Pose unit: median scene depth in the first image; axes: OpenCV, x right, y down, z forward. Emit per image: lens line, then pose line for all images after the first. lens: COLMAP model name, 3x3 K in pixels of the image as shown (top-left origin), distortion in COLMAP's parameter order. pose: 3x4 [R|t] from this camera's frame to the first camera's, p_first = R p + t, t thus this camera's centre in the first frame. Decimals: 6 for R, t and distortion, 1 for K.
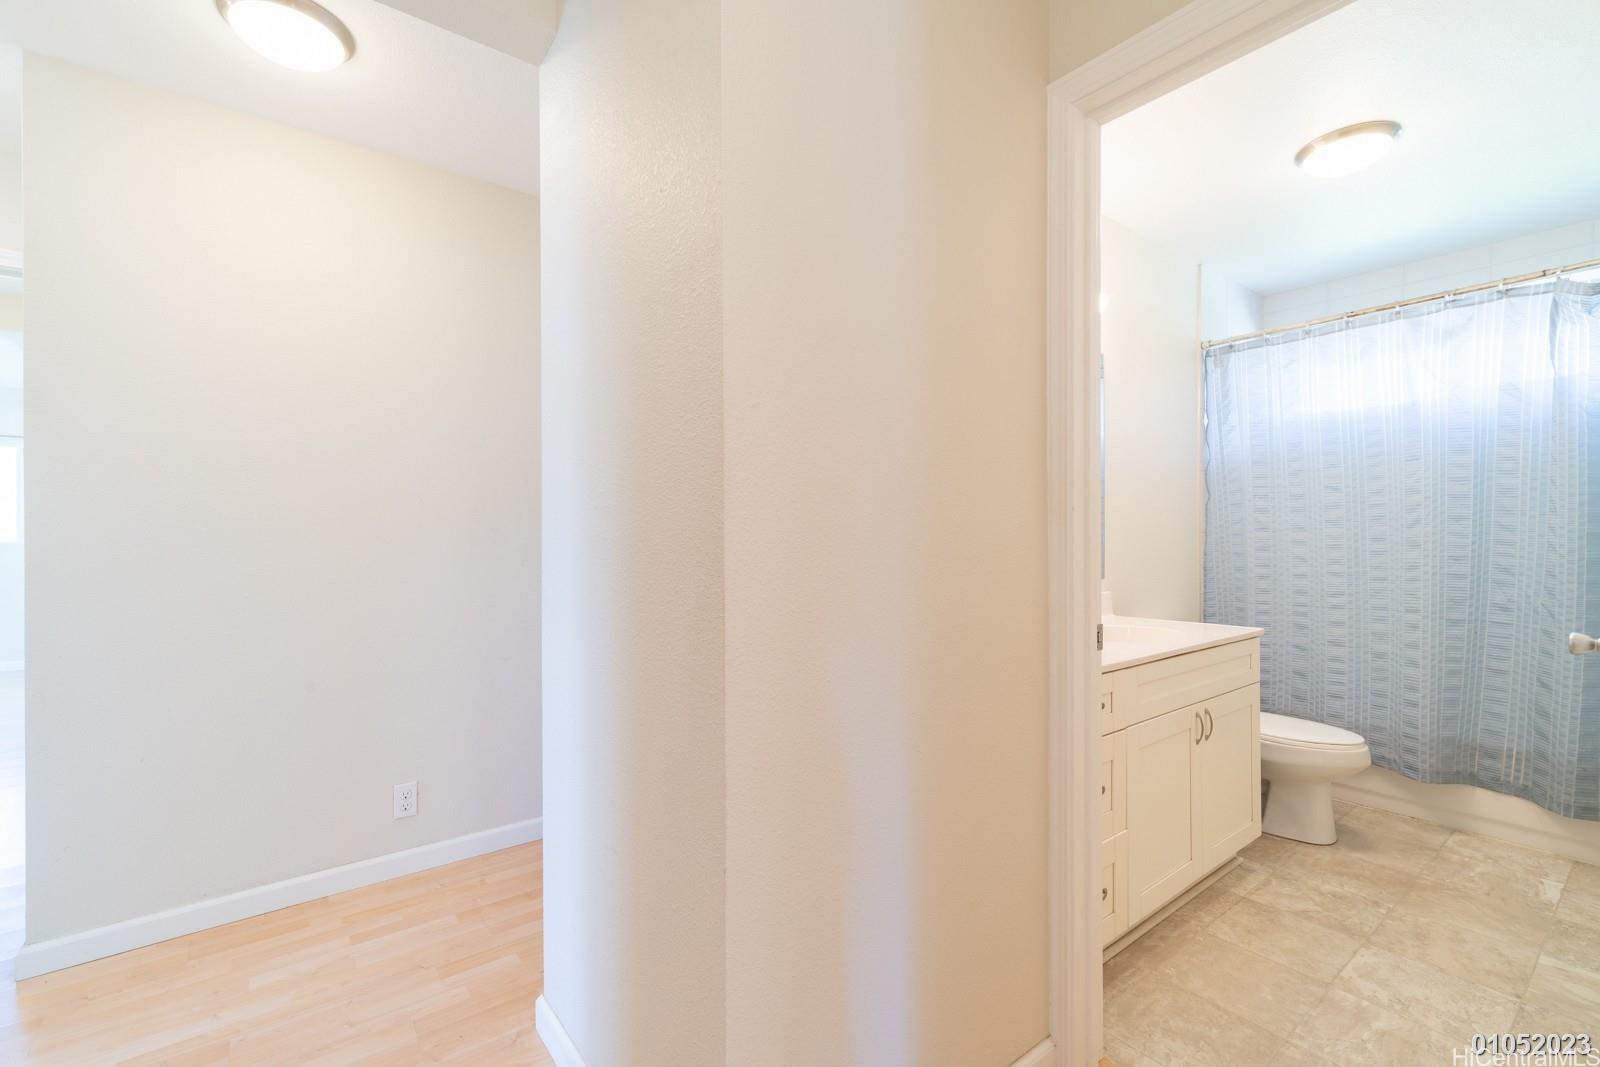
lens RADIAL K [[696.1, 0, 787.8], [0, 696.1, 531.1], [0, 0, 1]] dist [0.010296, -0.000234]
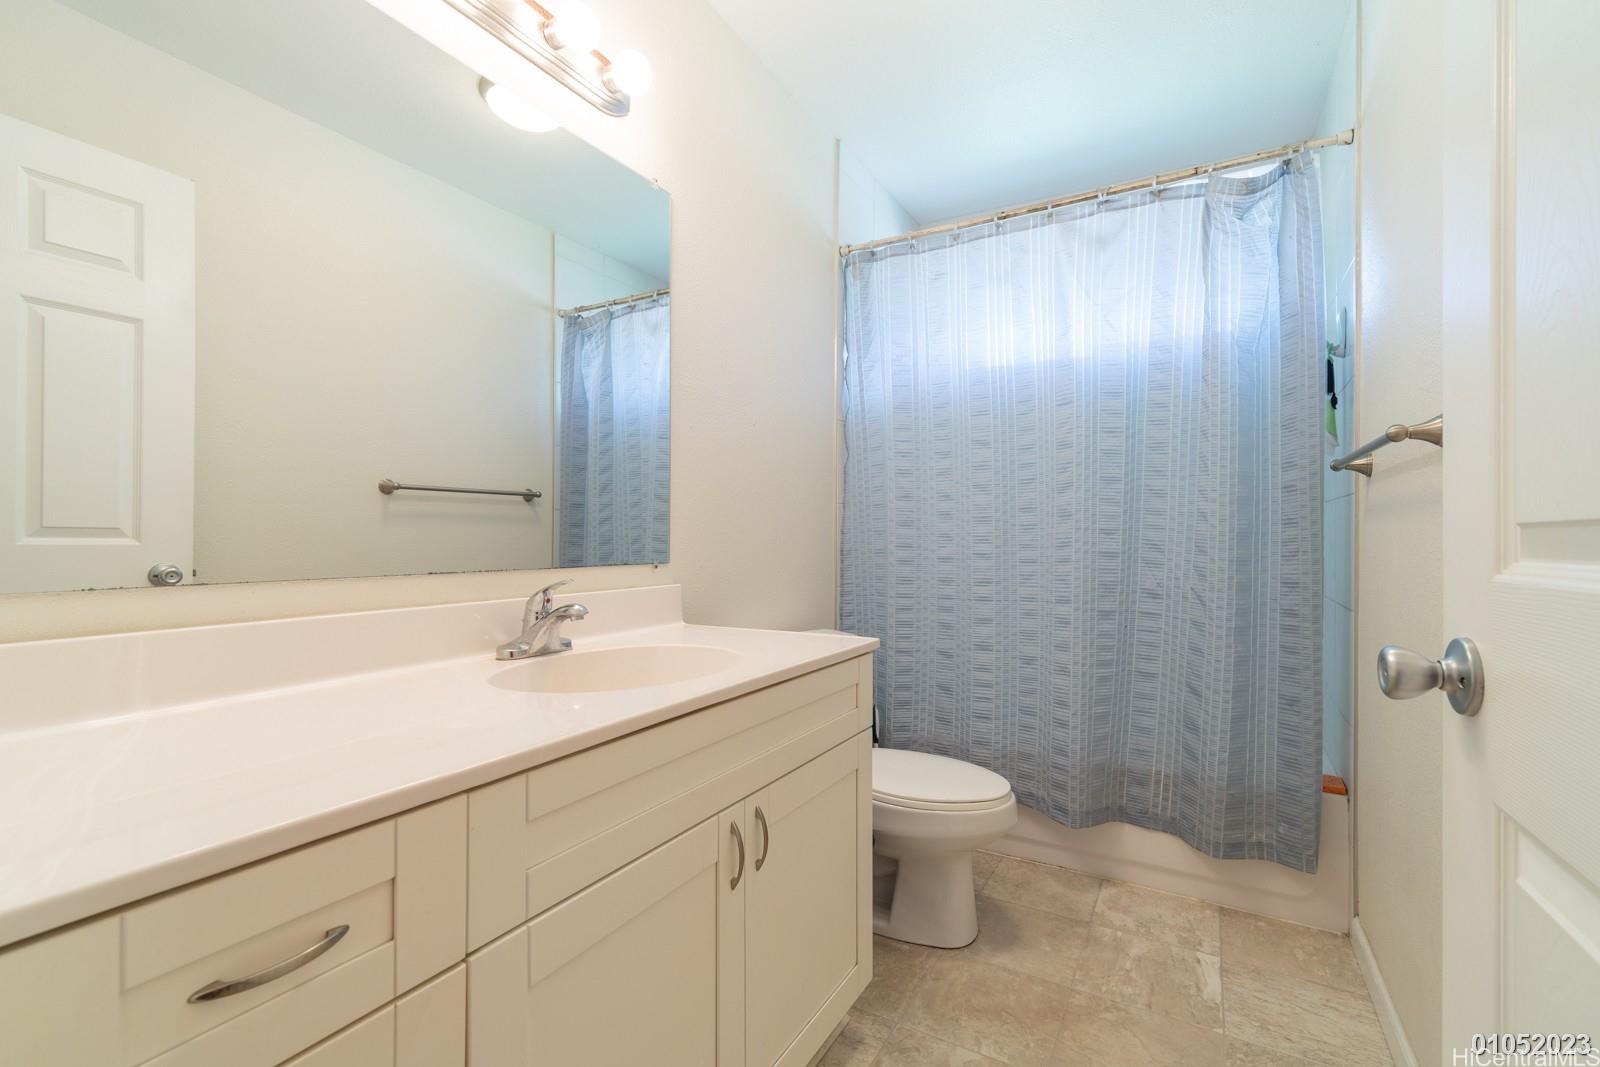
lens RADIAL K [[696.1, 0, 802.4], [0, 696.1, 532.4], [0, 0, 1]] dist [0.010296, -0.000234]
pose [[0.925466, 0.007965, 0.378747, 0.347117], [-0.007466, 0.999968, -0.002785, 0.043715], [-0.378757, -0.000250, 0.925496, 0.414100]]
